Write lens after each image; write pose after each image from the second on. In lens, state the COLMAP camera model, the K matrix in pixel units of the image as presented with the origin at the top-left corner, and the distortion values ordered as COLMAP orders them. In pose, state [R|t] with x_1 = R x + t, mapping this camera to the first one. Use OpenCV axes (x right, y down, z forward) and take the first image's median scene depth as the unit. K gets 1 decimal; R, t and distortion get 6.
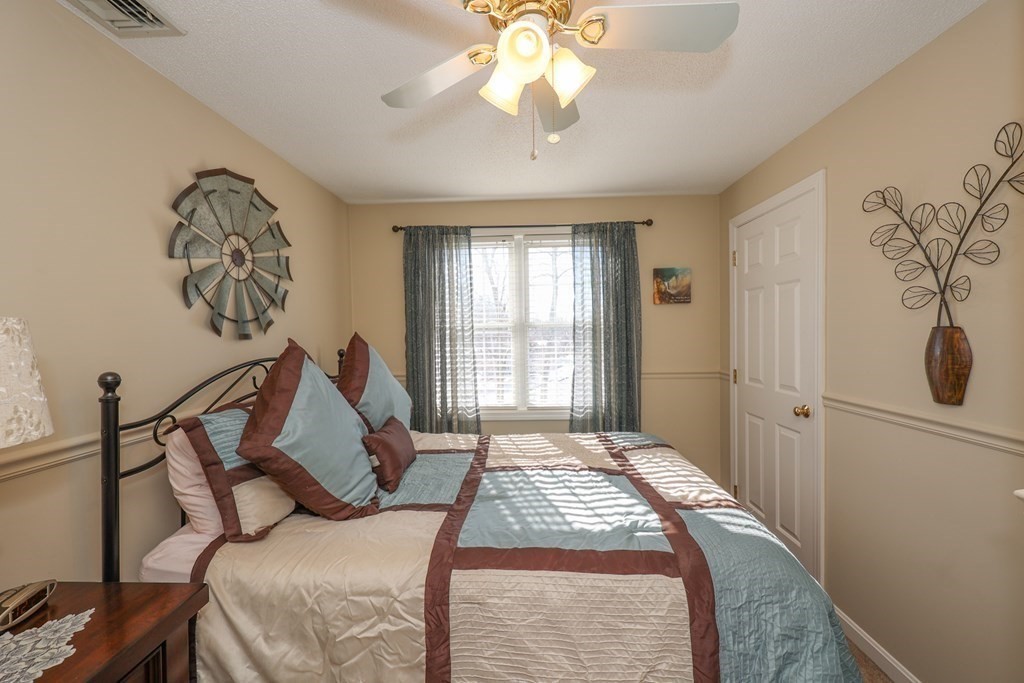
lens RADIAL K [[419.0, 0, 508.2], [0, 419.0, 341.2], [0, 0, 1]] dist [-0.000344, 0.000065]
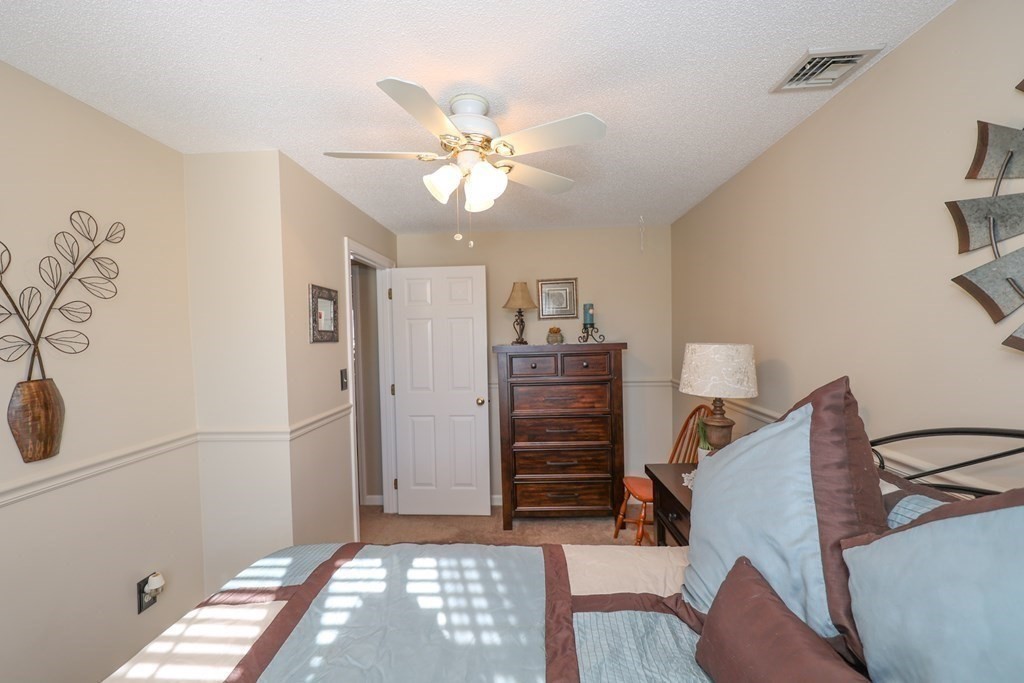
lens RADIAL K [[411.4, 0, 503.2], [0, 411.4, 337.7], [0, 0, 1]] dist [0.001256, 0.000025]
pose [[-0.998875, 0.041585, 0.022770, -0.042546], [0.042244, 0.998679, 0.029268, -0.093621], [-0.021523, 0.030197, -0.999312, 1.583567]]
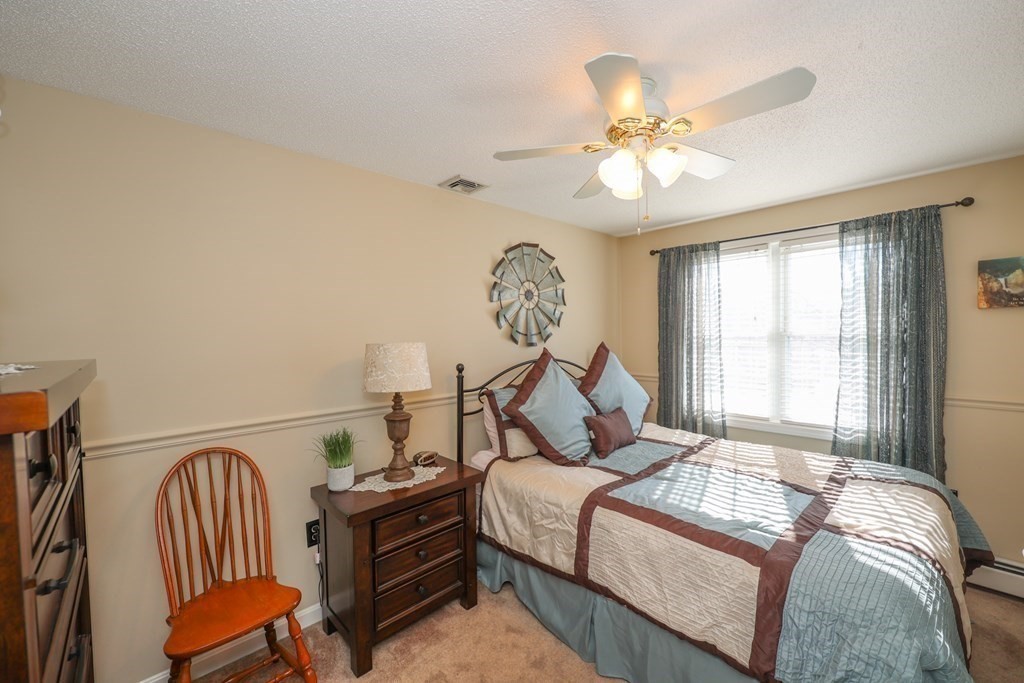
lens RADIAL K [[419.0, 0, 508.2], [0, 419.0, 341.2], [0, 0, 1]] dist [-0.000344, 0.000065]
pose [[0.707204, 0.018729, -0.706761, 0.500808], [-0.013739, 0.999824, 0.012747, -0.048767], [0.706876, 0.000696, 0.707337, -0.220275]]
